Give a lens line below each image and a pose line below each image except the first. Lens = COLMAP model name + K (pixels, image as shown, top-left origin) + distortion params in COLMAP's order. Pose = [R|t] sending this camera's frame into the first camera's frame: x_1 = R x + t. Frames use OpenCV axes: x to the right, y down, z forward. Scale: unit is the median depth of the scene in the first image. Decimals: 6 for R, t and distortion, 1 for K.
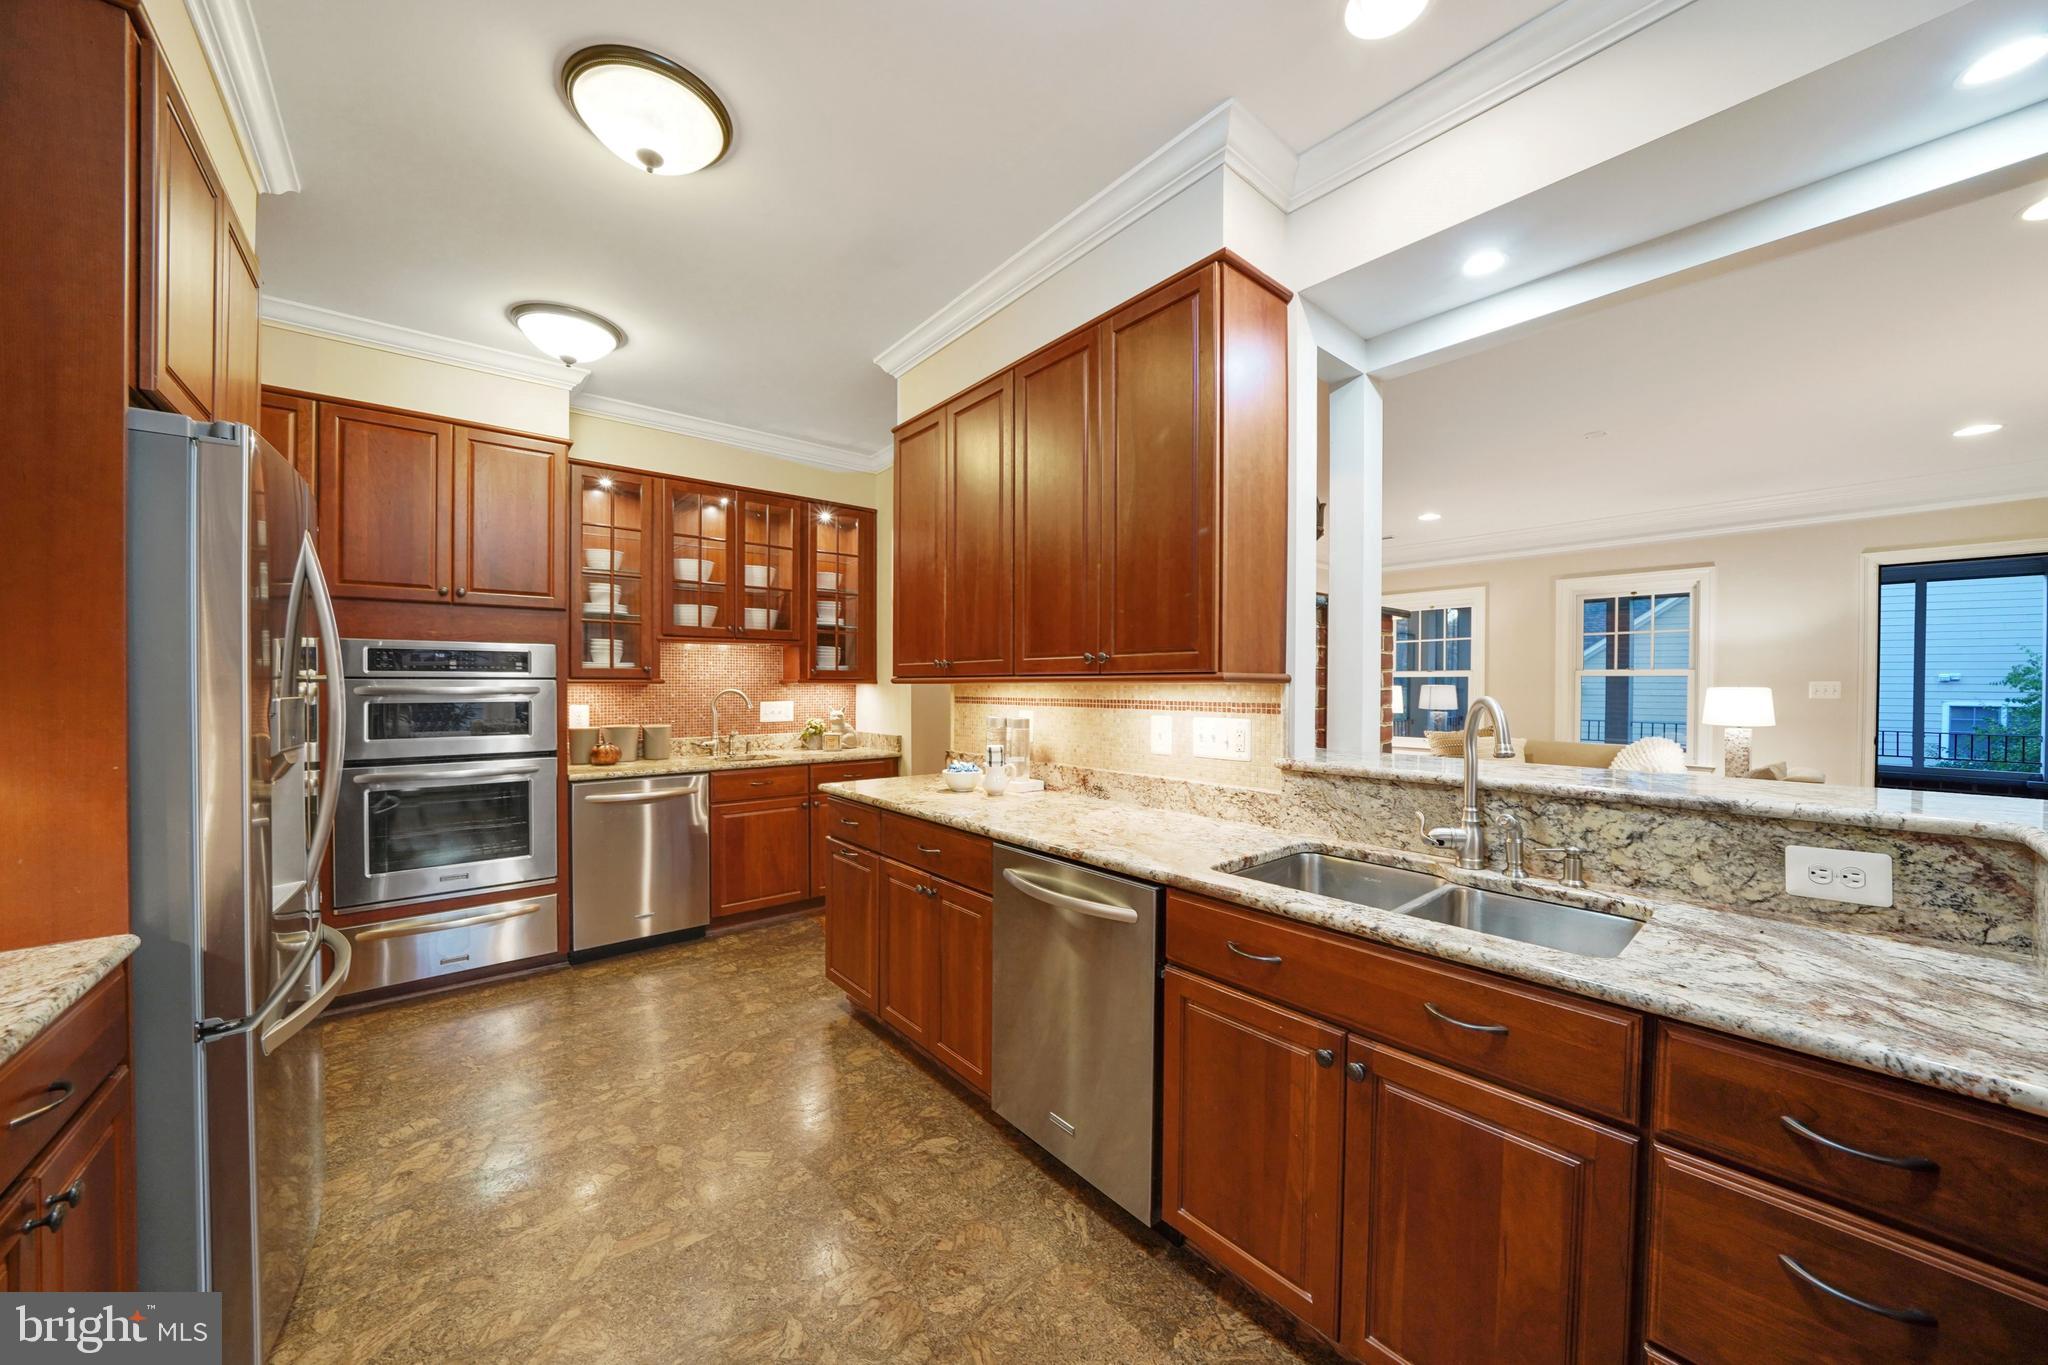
lens RADIAL K [[718.7, 0, 1037.8], [0, 718.7, 687.2], [0, 0, 1]] dist [-0.018503, -0.000030]
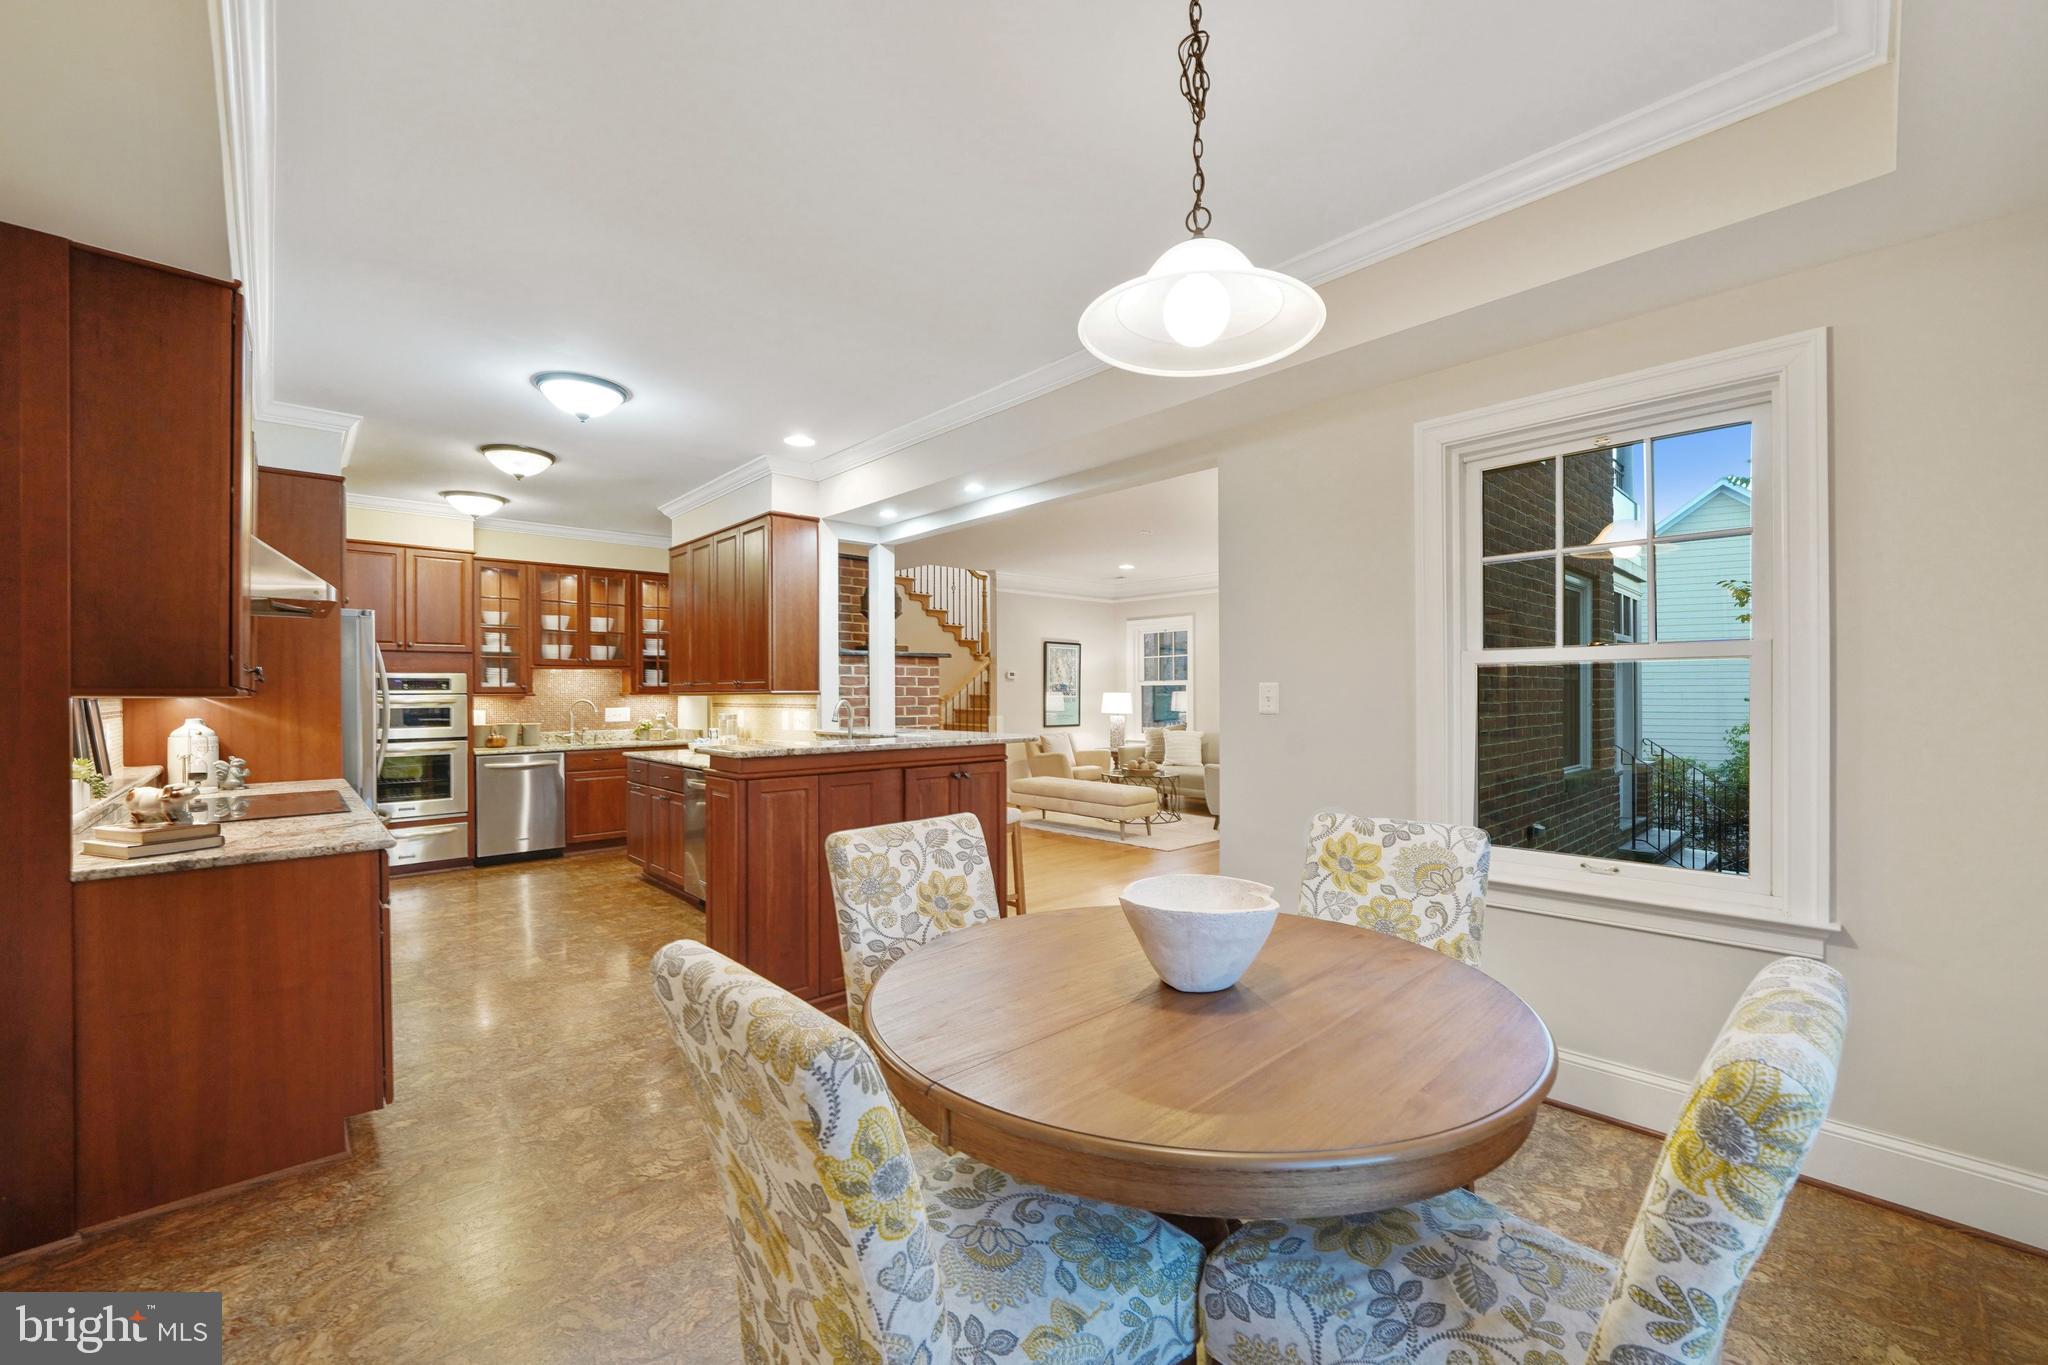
lens RADIAL K [[814.0, 0, 1029.5], [0, 814.0, 692.4], [0, 0, 1]] dist [-0.001419, -0.000171]
pose [[0.998832, -0.007203, 0.047768, 0.477795], [0.007313, 0.999971, -0.002141, -0.001711], [-0.047751, 0.002488, 0.998856, -0.839795]]
